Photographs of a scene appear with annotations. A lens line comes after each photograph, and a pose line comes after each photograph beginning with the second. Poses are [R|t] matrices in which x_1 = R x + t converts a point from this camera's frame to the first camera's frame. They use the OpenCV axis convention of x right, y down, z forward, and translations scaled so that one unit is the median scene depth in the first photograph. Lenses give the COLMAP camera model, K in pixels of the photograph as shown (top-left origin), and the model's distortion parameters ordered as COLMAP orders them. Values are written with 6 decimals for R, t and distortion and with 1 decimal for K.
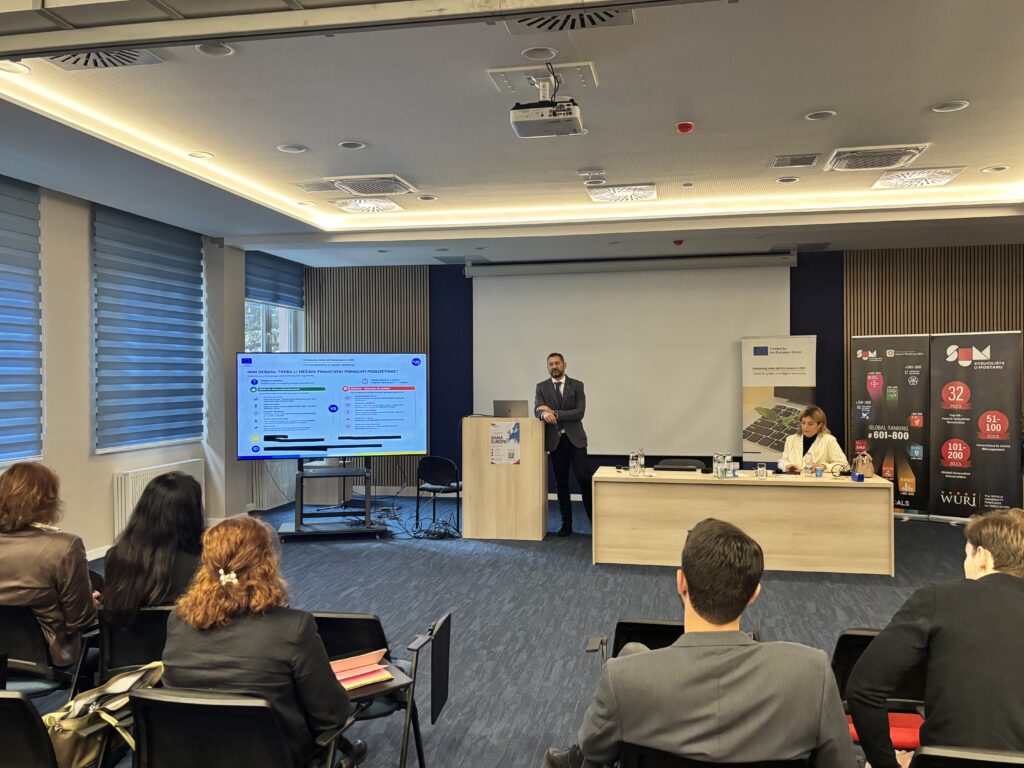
lens RADIAL K [[842.7, 0, 509.3], [0, 842.7, 382.3], [0, 0, 1]] dist [0.011690, -0.006319]
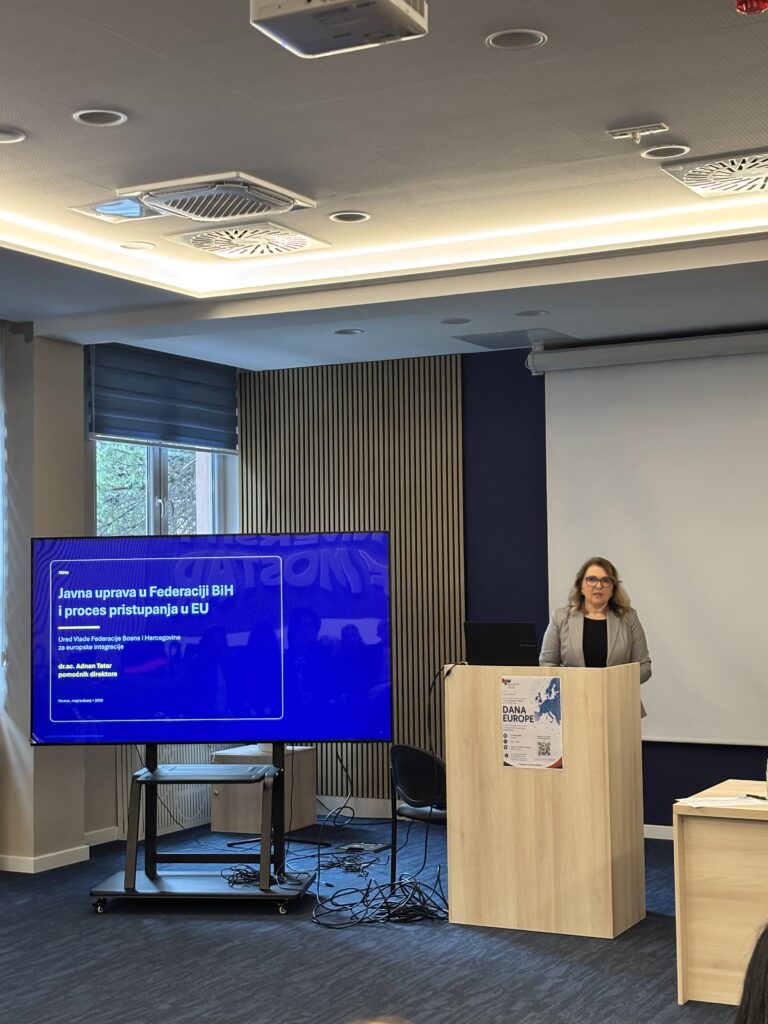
lens RADIAL K [[1585.9, 0, 367.0], [0, 1585.9, 510.1], [0, 0, 1]] dist [0.234919, -1.089523]
pose [[0.954207, -0.022333, -0.298311, 0.161402], [0.008495, 0.998830, -0.047605, -0.003738], [0.299025, 0.042891, 0.953281, 0.109080]]
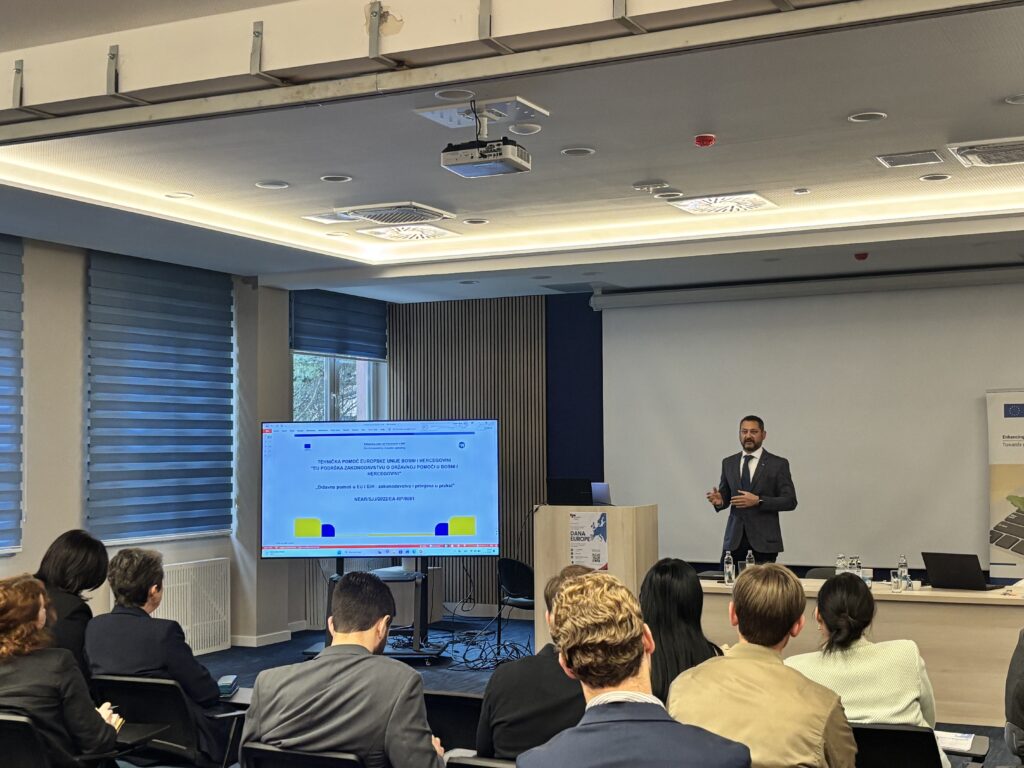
lens RADIAL K [[1407.8, 0, 512.0], [0, 1407.8, 384.0], [0, 0, 1]] dist [0.148703, -0.571679]
pose [[0.964978, -0.017115, -0.261772, 0.237499], [0.003367, 0.998595, -0.052881, -0.000252], [0.262309, 0.050148, 0.963680, -0.207903]]
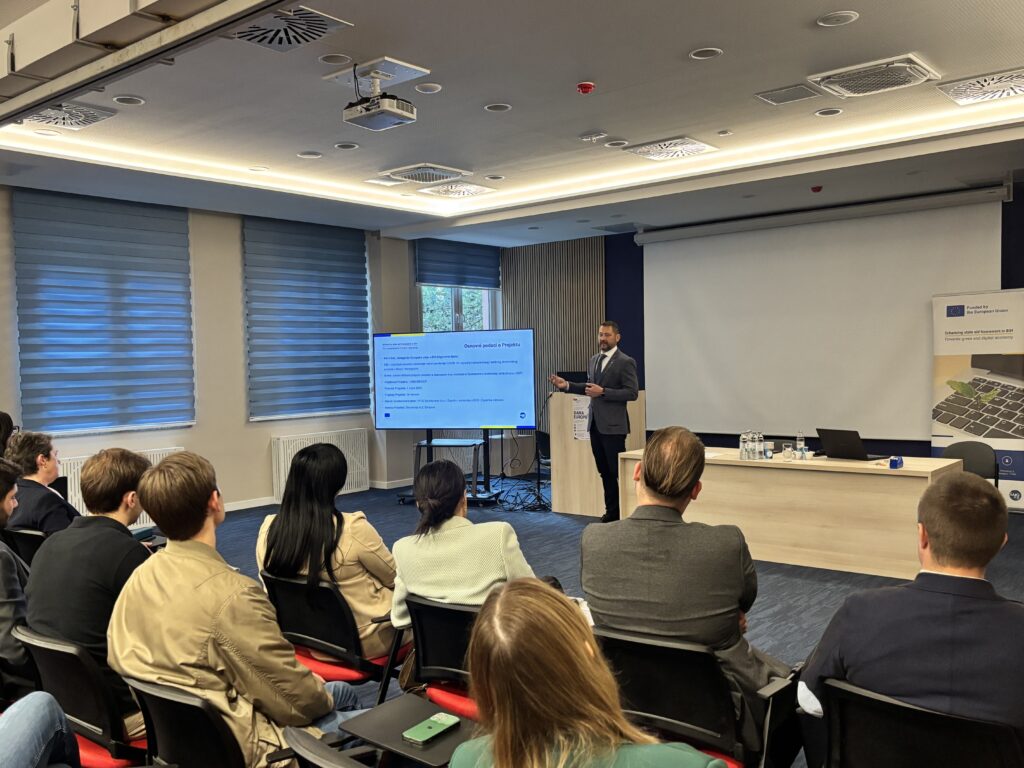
lens RADIAL K [[916.9, 0, 512.0], [0, 916.9, 384.0], [0, 0, 1]] dist [0.017376, -0.005426]
pose [[0.874098, -0.003408, -0.485737, 0.402614], [0.016855, 0.999586, 0.023317, 0.005710], [0.485457, -0.028569, 0.873794, 0.023398]]
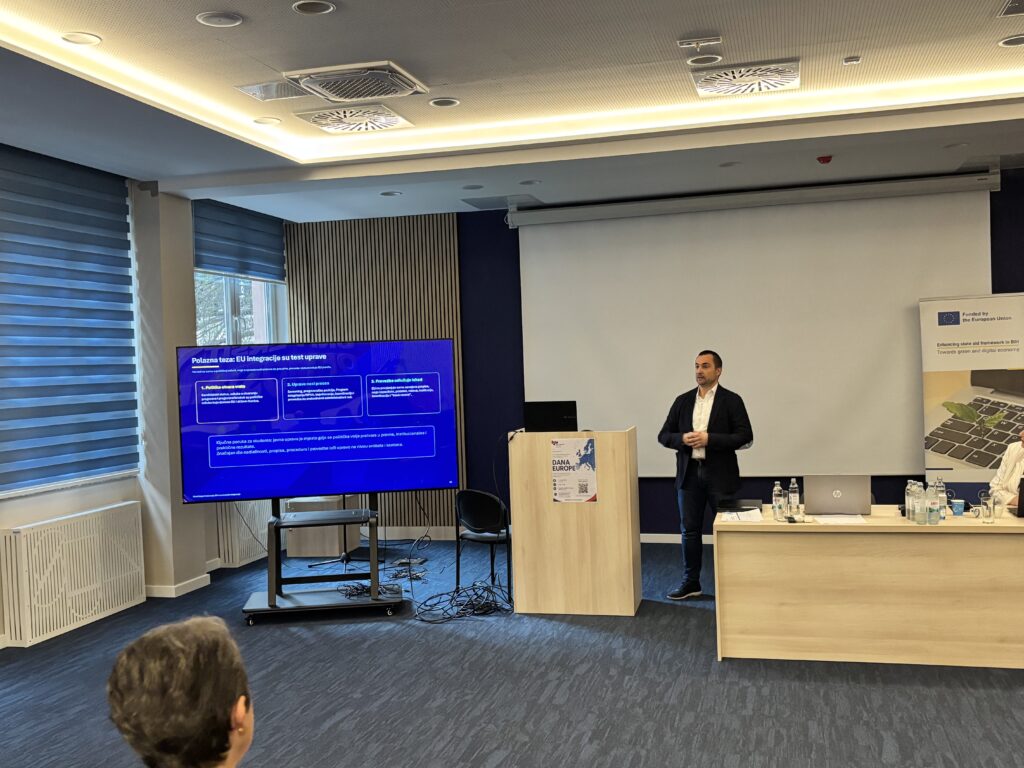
lens RADIAL K [[1033.8, 0, 506.0], [0, 1033.8, 387.5], [0, 0, 1]] dist [0.076543, -0.206033]
pose [[0.997455, -0.029957, -0.064698, -0.003208], [0.031061, 0.999387, 0.016128, -0.007253], [0.064176, -0.018096, 0.997775, 0.165700]]
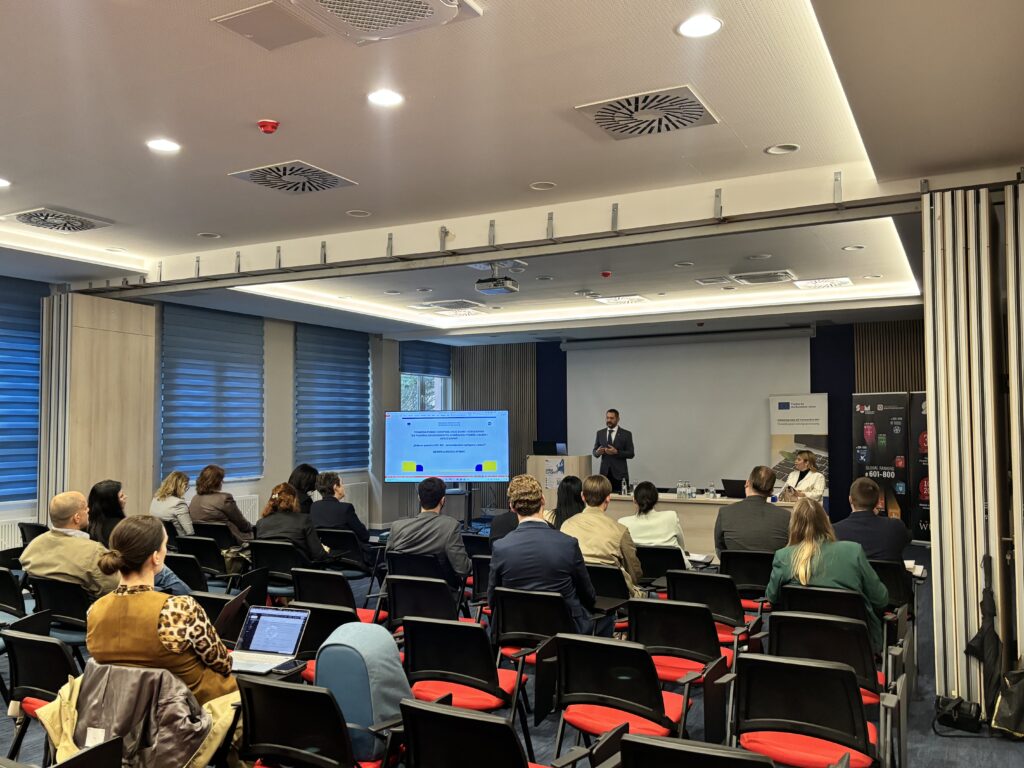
lens RADIAL K [[866.8, 0, 508.8], [0, 866.8, 384.0], [0, 0, 1]] dist [0.062943, 0.002431]
pose [[0.958199, -0.016049, -0.285651, 0.314833], [0.000952, 0.998599, -0.052912, -0.001710], [0.286100, 0.050429, 0.956872, -0.402299]]
